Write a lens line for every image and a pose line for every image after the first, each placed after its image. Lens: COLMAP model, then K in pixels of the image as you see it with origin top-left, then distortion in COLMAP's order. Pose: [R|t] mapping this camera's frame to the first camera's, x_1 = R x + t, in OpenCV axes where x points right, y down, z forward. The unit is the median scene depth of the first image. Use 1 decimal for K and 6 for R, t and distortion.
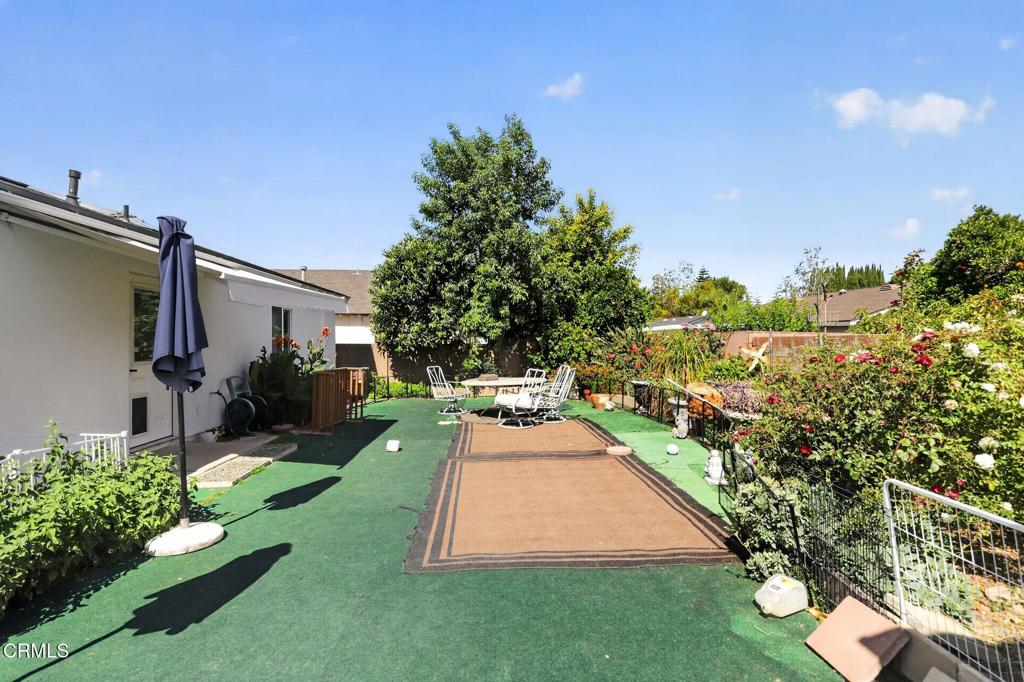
lens RADIAL K [[487.2, 0, 509.0], [0, 487.2, 339.4], [0, 0, 1]] dist [0.000110, 0.001187]
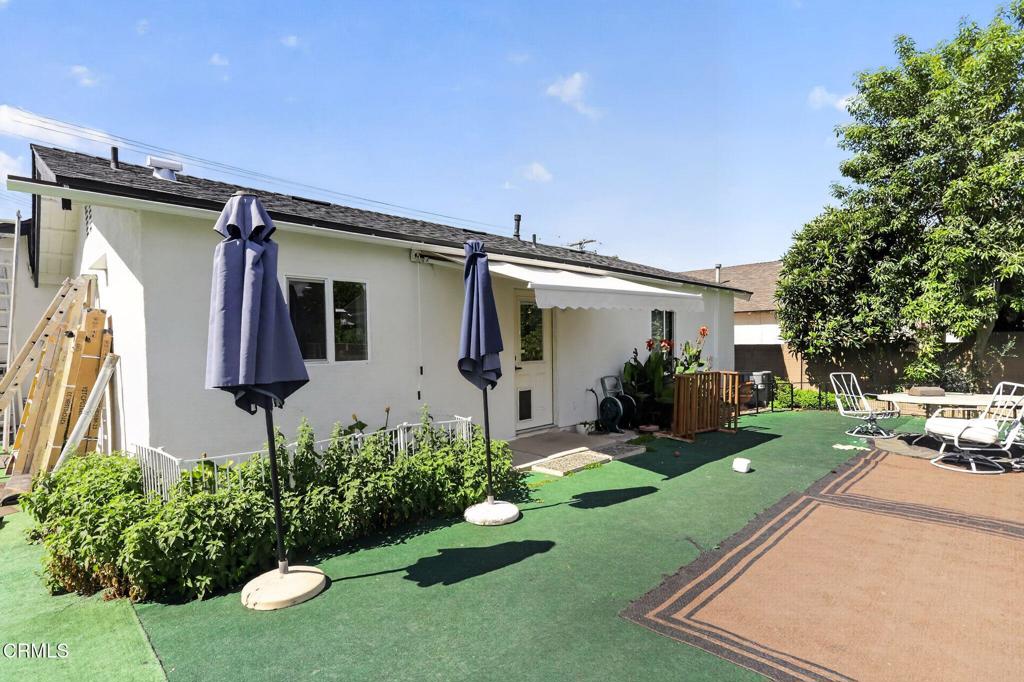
lens RADIAL K [[492.9, 0, 505.9], [0, 492.9, 362.1], [0, 0, 1]] dist [-0.001212, -0.000431]
pose [[0.659962, 0.015997, -0.751129, 0.097538], [0.017897, 0.999155, 0.037004, 0.000153], [0.751086, -0.037864, 0.659118, 0.098925]]
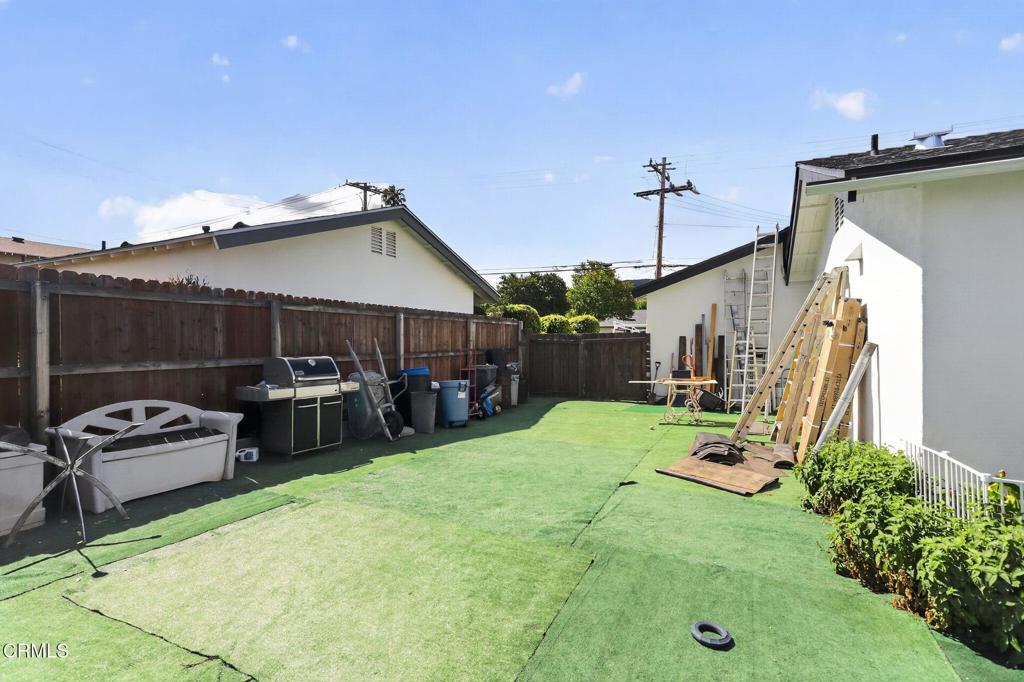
lens RADIAL K [[492.9, 0, 505.9], [0, 492.9, 362.1], [0, 0, 1]] dist [-0.001212, -0.000431]
pose [[-0.517678, 0.037815, -0.854740, 0.046179], [0.006555, 0.999169, 0.040234, 0.000613], [0.855551, 0.015226, -0.517495, 0.045965]]
